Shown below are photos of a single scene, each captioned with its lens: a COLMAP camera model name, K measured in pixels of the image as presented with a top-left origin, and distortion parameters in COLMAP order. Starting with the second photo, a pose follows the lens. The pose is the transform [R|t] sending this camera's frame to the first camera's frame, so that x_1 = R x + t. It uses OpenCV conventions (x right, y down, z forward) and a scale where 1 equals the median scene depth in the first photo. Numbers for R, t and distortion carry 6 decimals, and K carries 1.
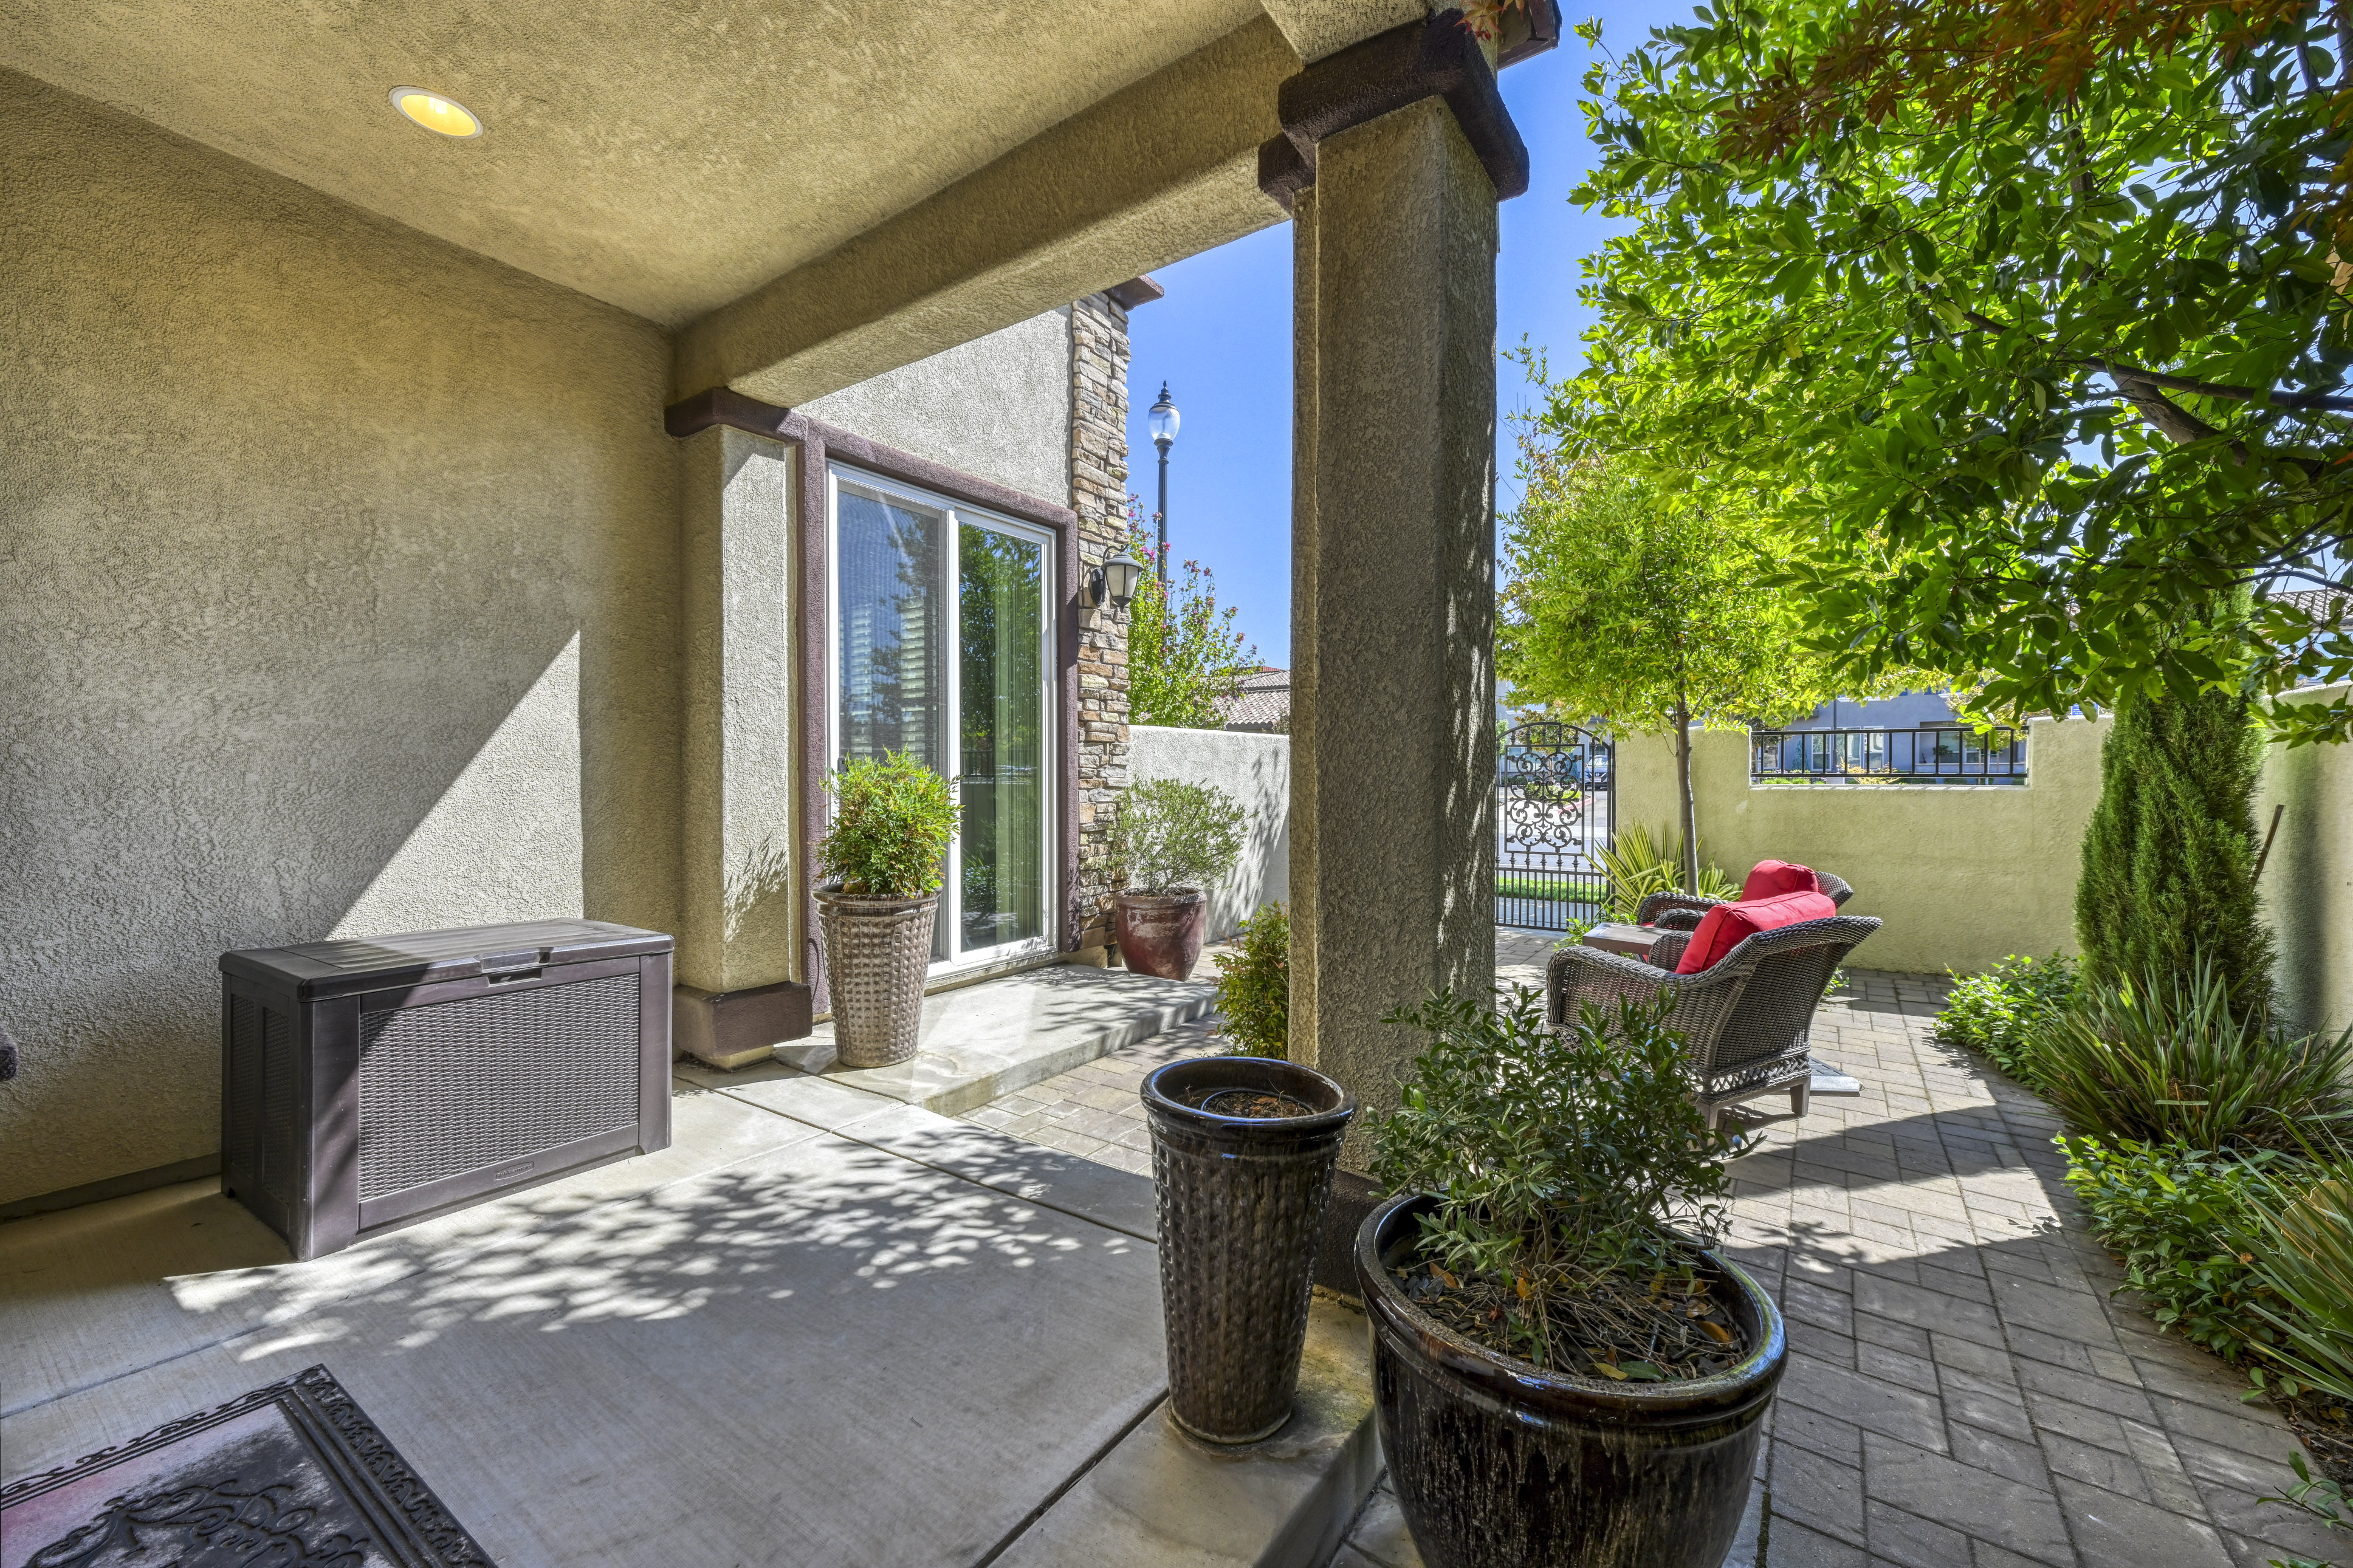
lens RADIAL K [[930.9, 0, 1185.9], [0, 930.9, 783.3], [0, 0, 1]] dist [-0.004414, 0.001416]
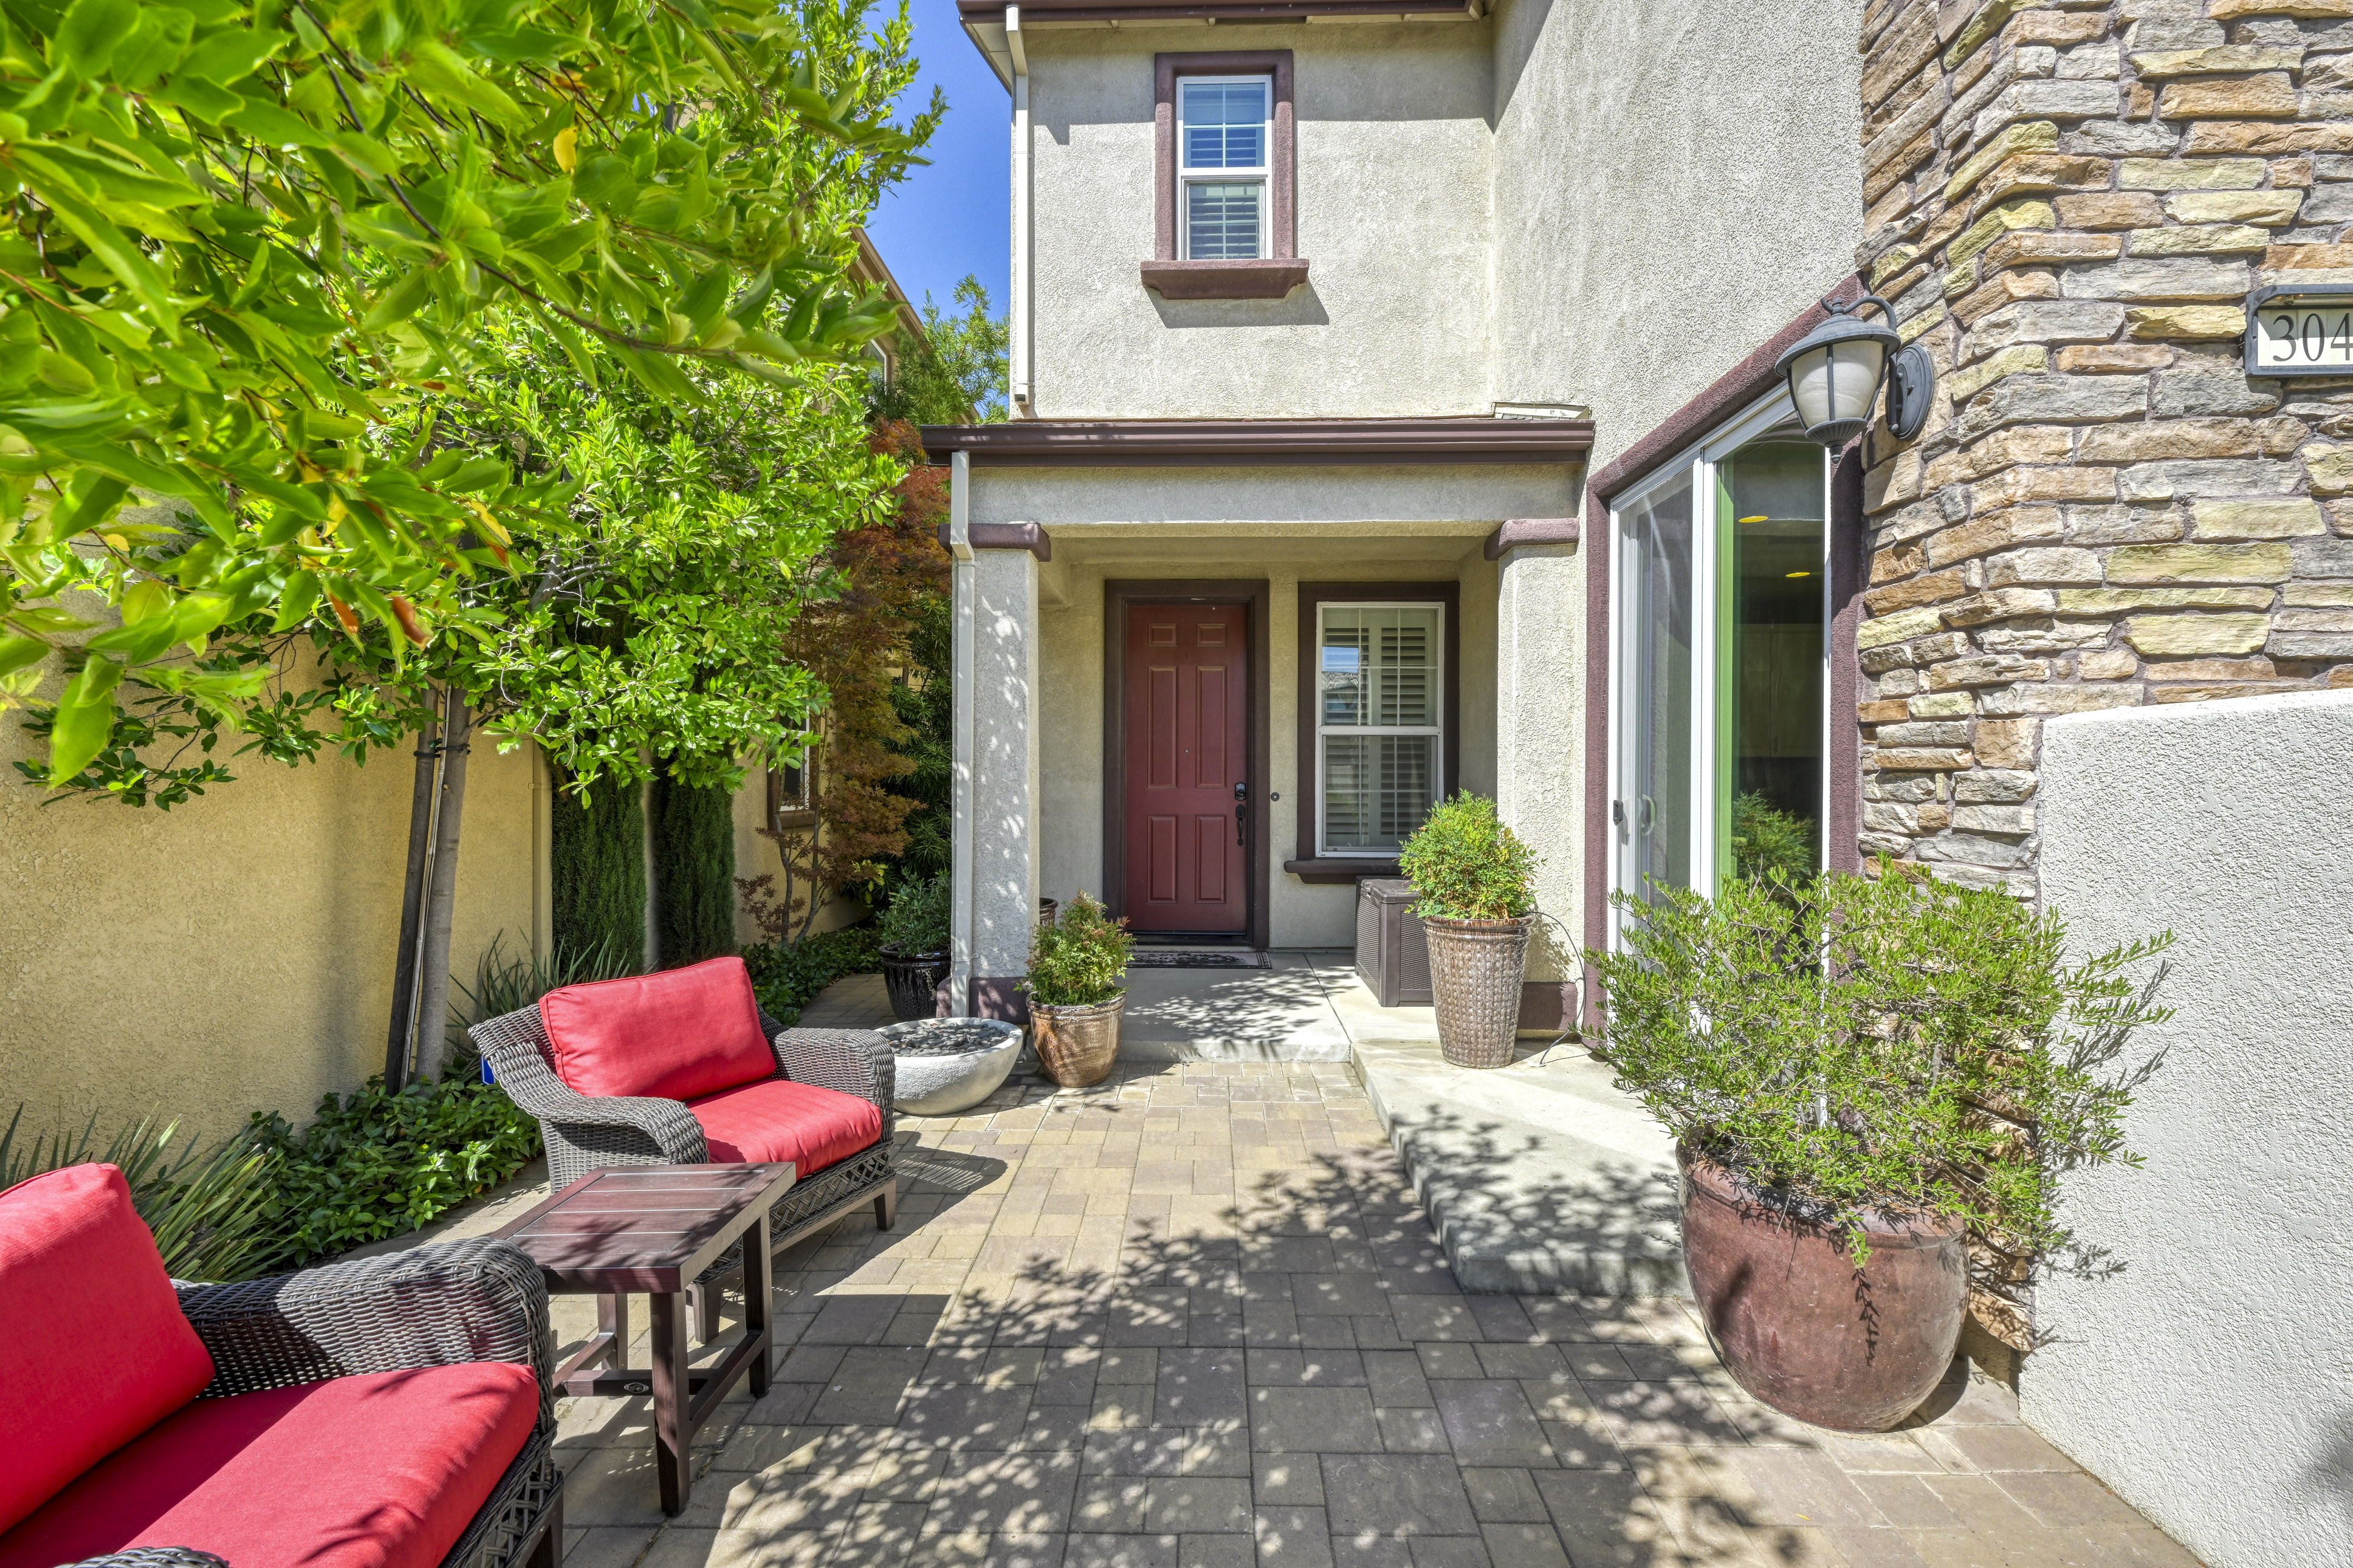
lens RADIAL K [[930.9, 0, 1189.1], [0, 930.9, 780.6], [0, 0, 1]] dist [-0.004414, 0.001416]
pose [[-0.834139, 0.003134, -0.551546, 0.406077], [-0.001033, 0.999973, 0.007244, -0.043963], [0.551554, 0.006612, -0.834113, 1.200392]]
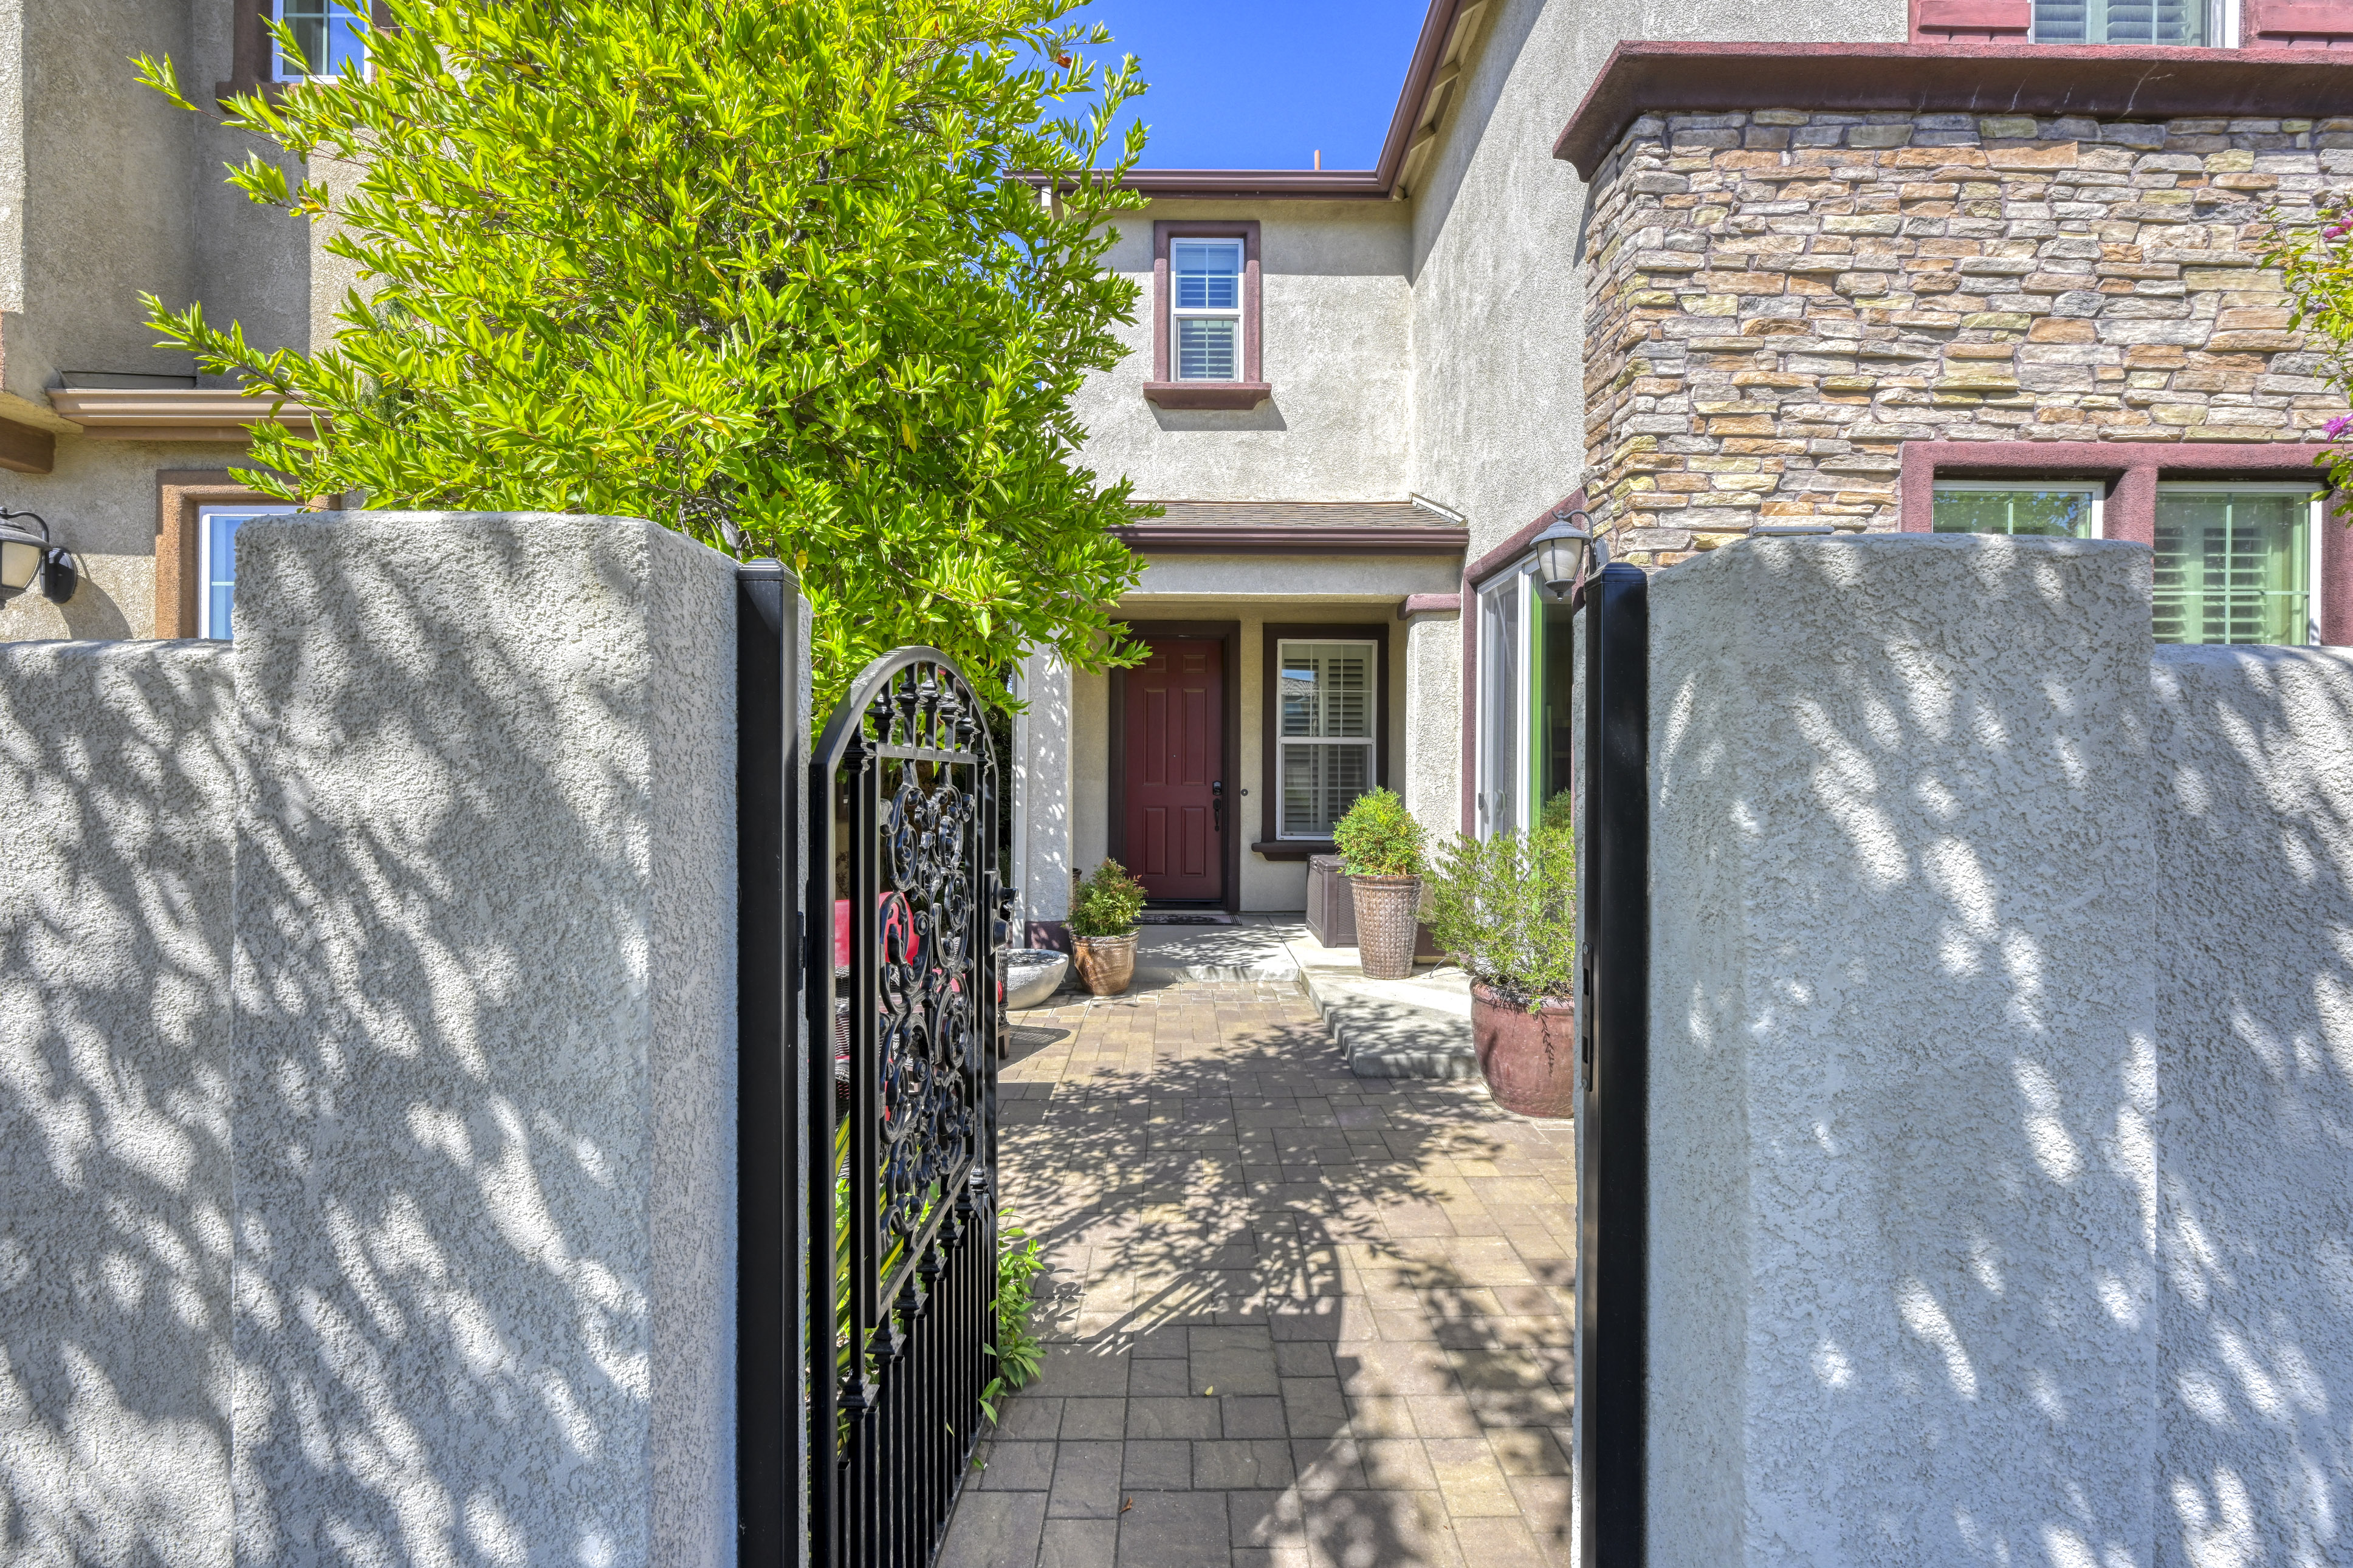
lens RADIAL K [[930.9, 0, 1181.2], [0, 930.9, 781.5], [0, 0, 1]] dist [-0.004414, 0.001416]
pose [[-0.818192, 0.001500, -0.574943, 0.615729], [-0.003870, 0.999960, 0.008117, -0.044120], [0.574932, 0.008867, -0.818153, 1.452135]]
